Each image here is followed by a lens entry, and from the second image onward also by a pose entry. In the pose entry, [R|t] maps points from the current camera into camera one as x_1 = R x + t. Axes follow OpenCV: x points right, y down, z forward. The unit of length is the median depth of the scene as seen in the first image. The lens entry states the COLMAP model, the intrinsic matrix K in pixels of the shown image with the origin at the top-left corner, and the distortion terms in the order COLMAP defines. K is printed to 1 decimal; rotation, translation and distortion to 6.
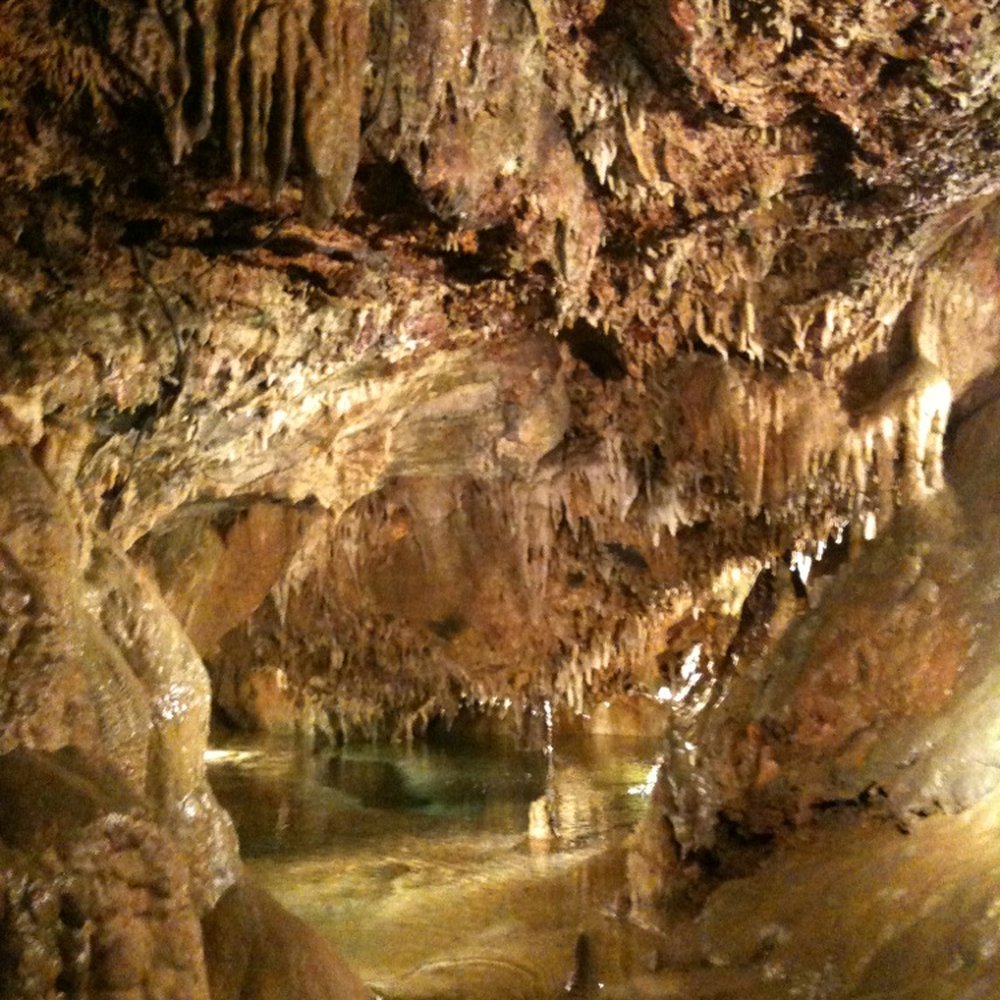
lens RADIAL K [[1953.7, 0, 415.4], [0, 1953.7, 499.2], [0, 0, 1]] dist [0.006894, -0.668970]
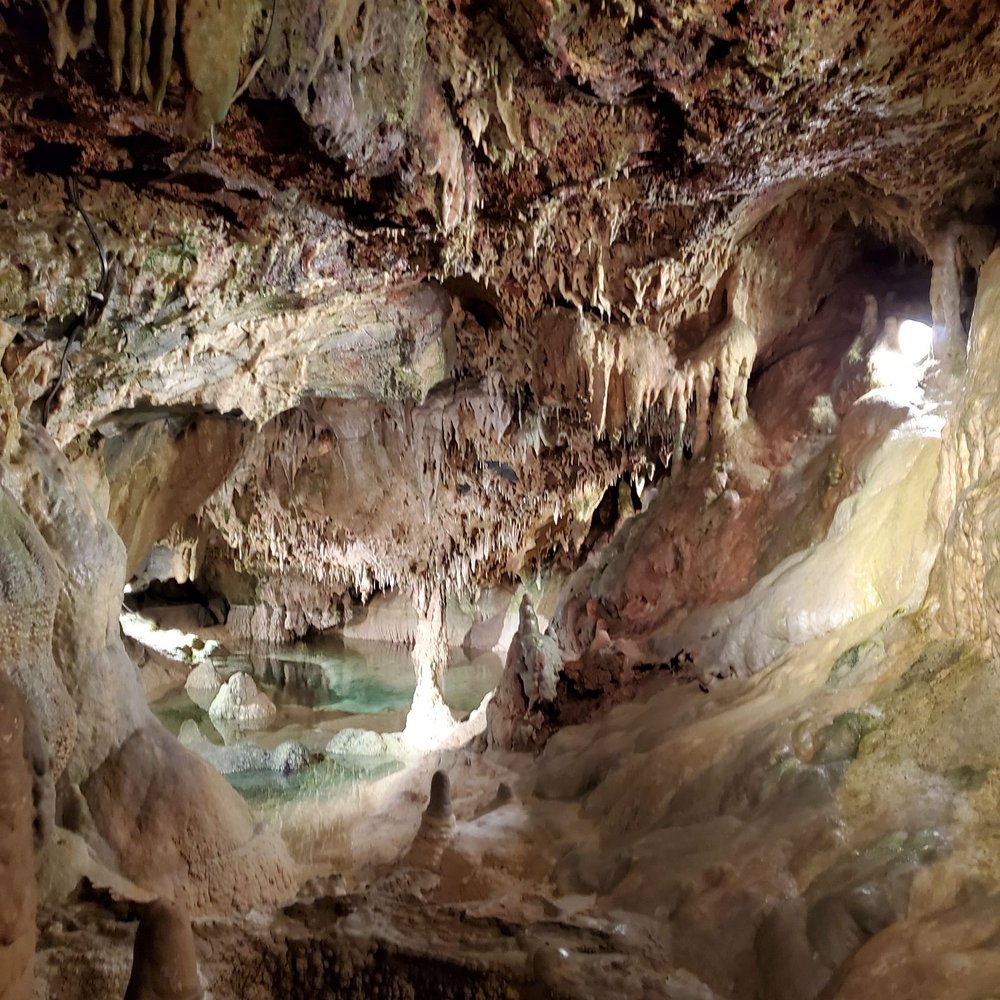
lens RADIAL K [[1955.1, 0, 500.0], [0, 1955.1, 500.0], [0, 0, 1]] dist [0.011125, -3.220302]
pose [[0.989657, 0.023025, 0.141595, -0.057161], [-0.032983, 0.997114, 0.068387, -0.030589], [-0.139612, -0.072350, 0.987560, -0.202756]]
